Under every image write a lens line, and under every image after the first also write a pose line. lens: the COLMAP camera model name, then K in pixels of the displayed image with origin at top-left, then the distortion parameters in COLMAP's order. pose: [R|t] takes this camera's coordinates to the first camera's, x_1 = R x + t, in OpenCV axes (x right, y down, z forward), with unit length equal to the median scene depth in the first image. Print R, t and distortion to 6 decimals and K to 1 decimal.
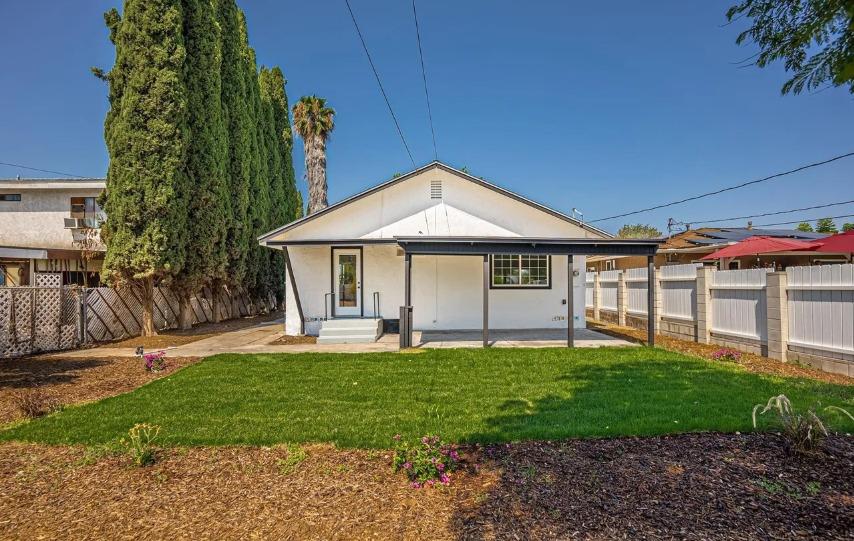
lens RADIAL K [[399.9, 0, 429.4], [0, 399.9, 275.9], [0, 0, 1]] dist [-0.032462, 0.001015]
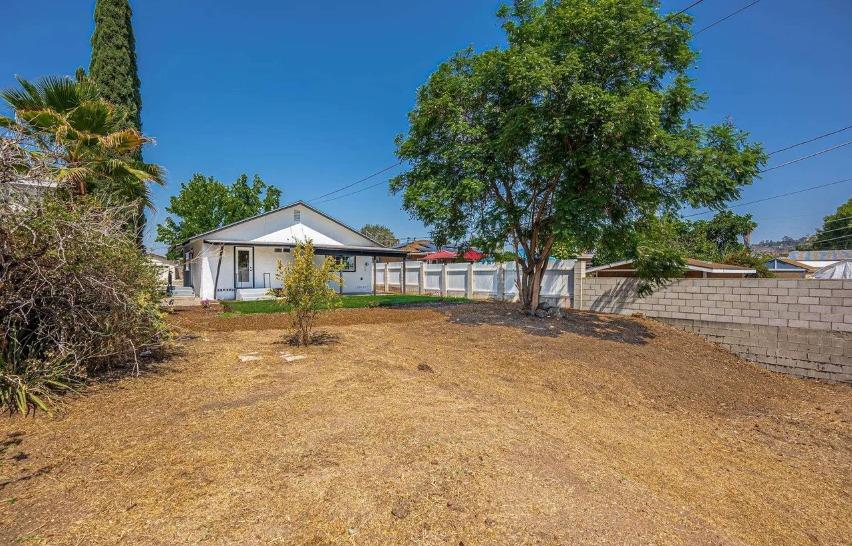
lens RADIAL K [[416.0, 0, 426.0], [0, 416.0, 273.0], [0, 0, 1]] dist [-0.017114, 0.000517]
pose [[0.811983, 0.004789, 0.583661, -0.612425], [-0.013820, 0.999844, 0.011022, 0.010308], [-0.583517, -0.017016, 0.811923, -0.855487]]
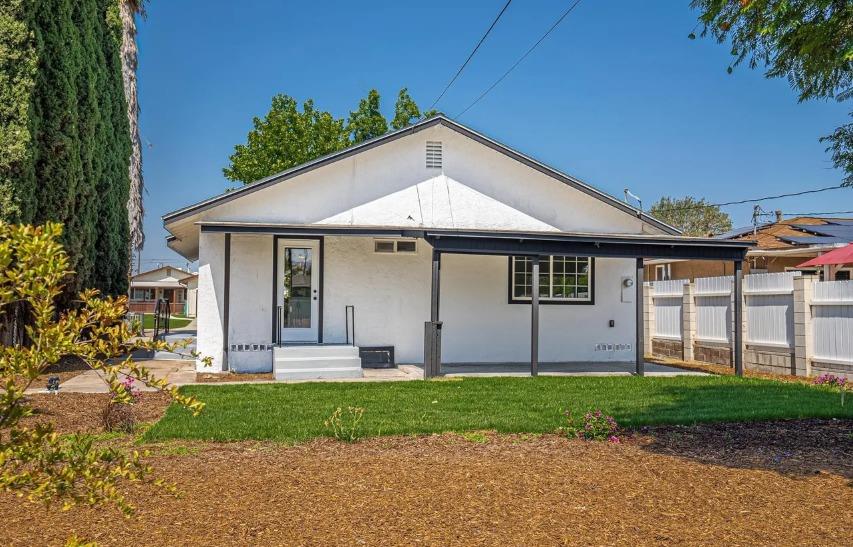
lens RADIAL K [[845.8, 0, 426.5], [0, 845.8, 273.5], [0, 0, 1]] dist [0.145380, -0.001057]
pose [[0.979211, 0.020092, 0.201846, -0.289928], [-0.016169, 0.999647, -0.021064, 0.014977], [-0.202198, 0.017362, 0.979191, -0.407208]]
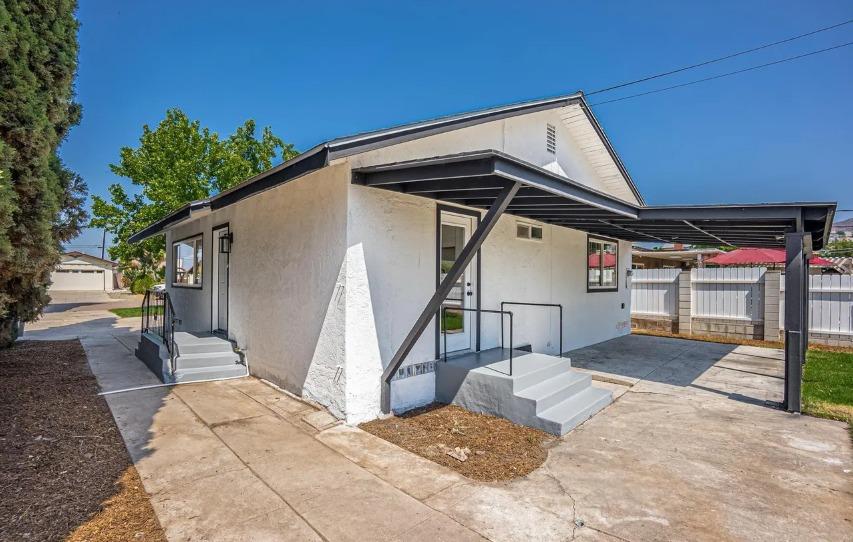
lens RADIAL K [[399.4, 0, 428.9], [0, 399.4, 276.4], [0, 0, 1]] dist [-0.032462, 0.001015]
pose [[0.712314, 0.012334, 0.701753, -0.583409], [-0.021508, 0.999760, 0.004261, 0.006667], [-0.701532, -0.018128, 0.712408, 0.708068]]
